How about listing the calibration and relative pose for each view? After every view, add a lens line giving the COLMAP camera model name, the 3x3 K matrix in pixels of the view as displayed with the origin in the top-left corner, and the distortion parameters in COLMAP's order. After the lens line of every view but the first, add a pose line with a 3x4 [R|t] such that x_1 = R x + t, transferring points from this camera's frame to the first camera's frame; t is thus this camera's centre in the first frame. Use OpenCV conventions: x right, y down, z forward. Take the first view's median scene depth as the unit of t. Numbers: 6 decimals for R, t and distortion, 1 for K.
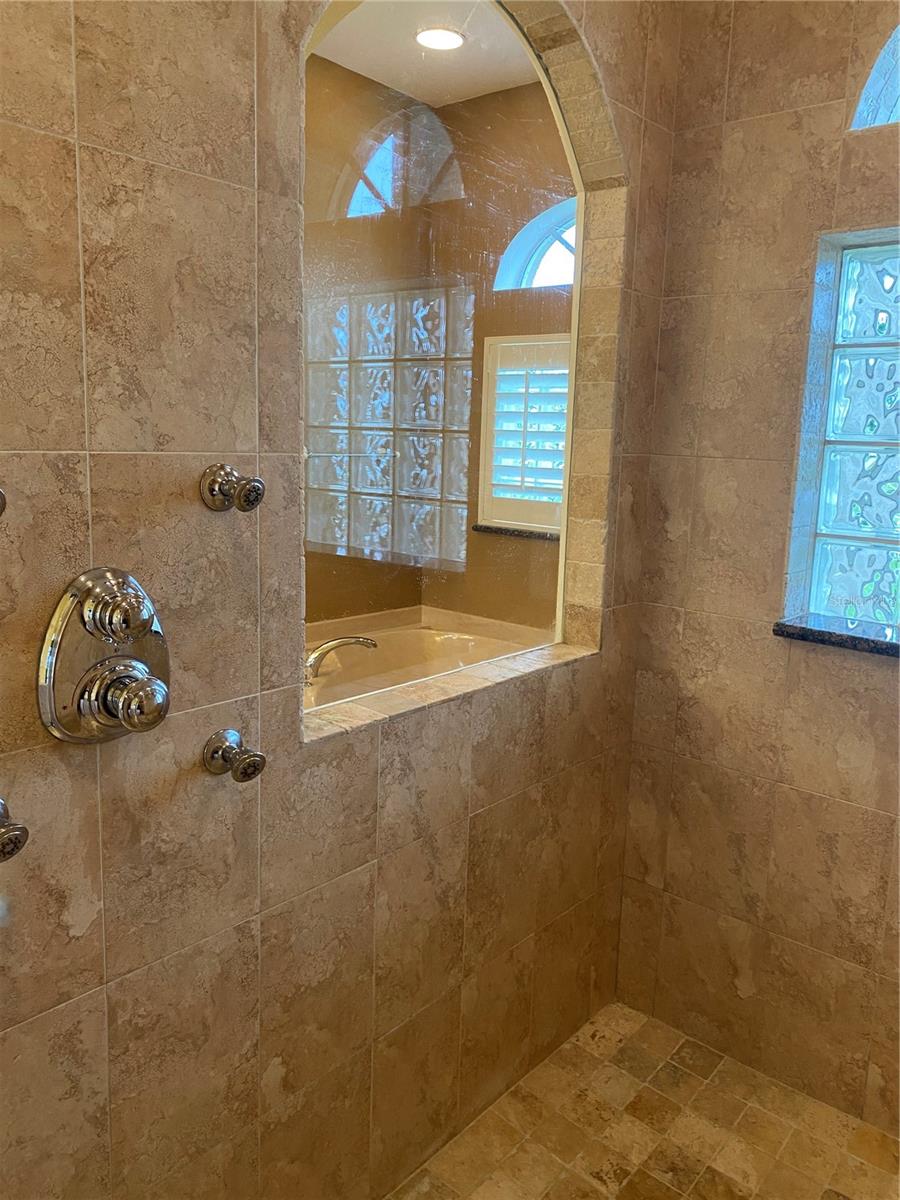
lens RADIAL K [[924.6, 0, 451.7], [0, 924.6, 590.2], [0, 0, 1]] dist [0.024818, -0.010218]
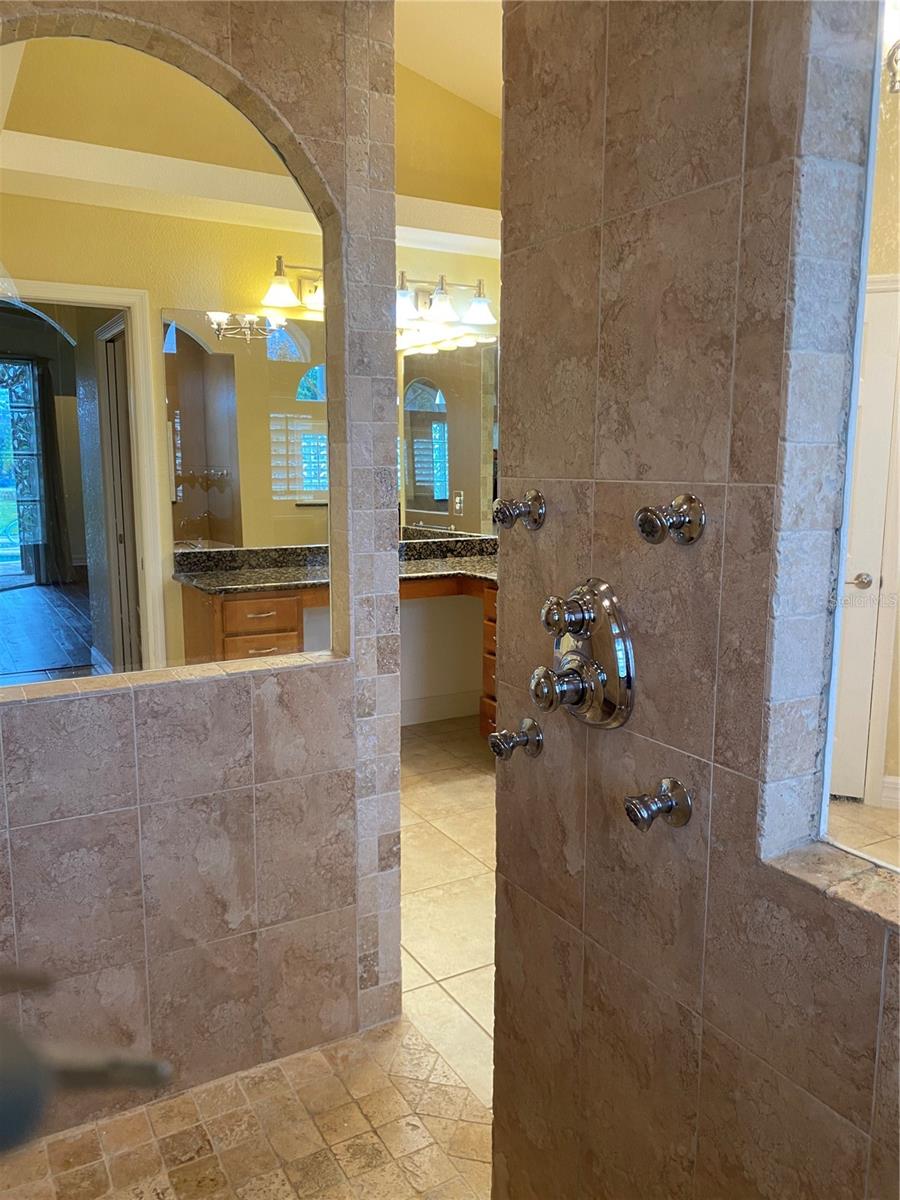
lens RADIAL K [[924.6, 0, 449.4], [0, 924.6, 612.0], [0, 0, 1]] dist [0.024818, -0.010218]
pose [[-0.331515, 0.120831, -0.935680, 0.719810], [-0.170494, 0.967763, 0.185381, -0.154504], [0.927917, 0.220984, -0.300227, 1.090157]]
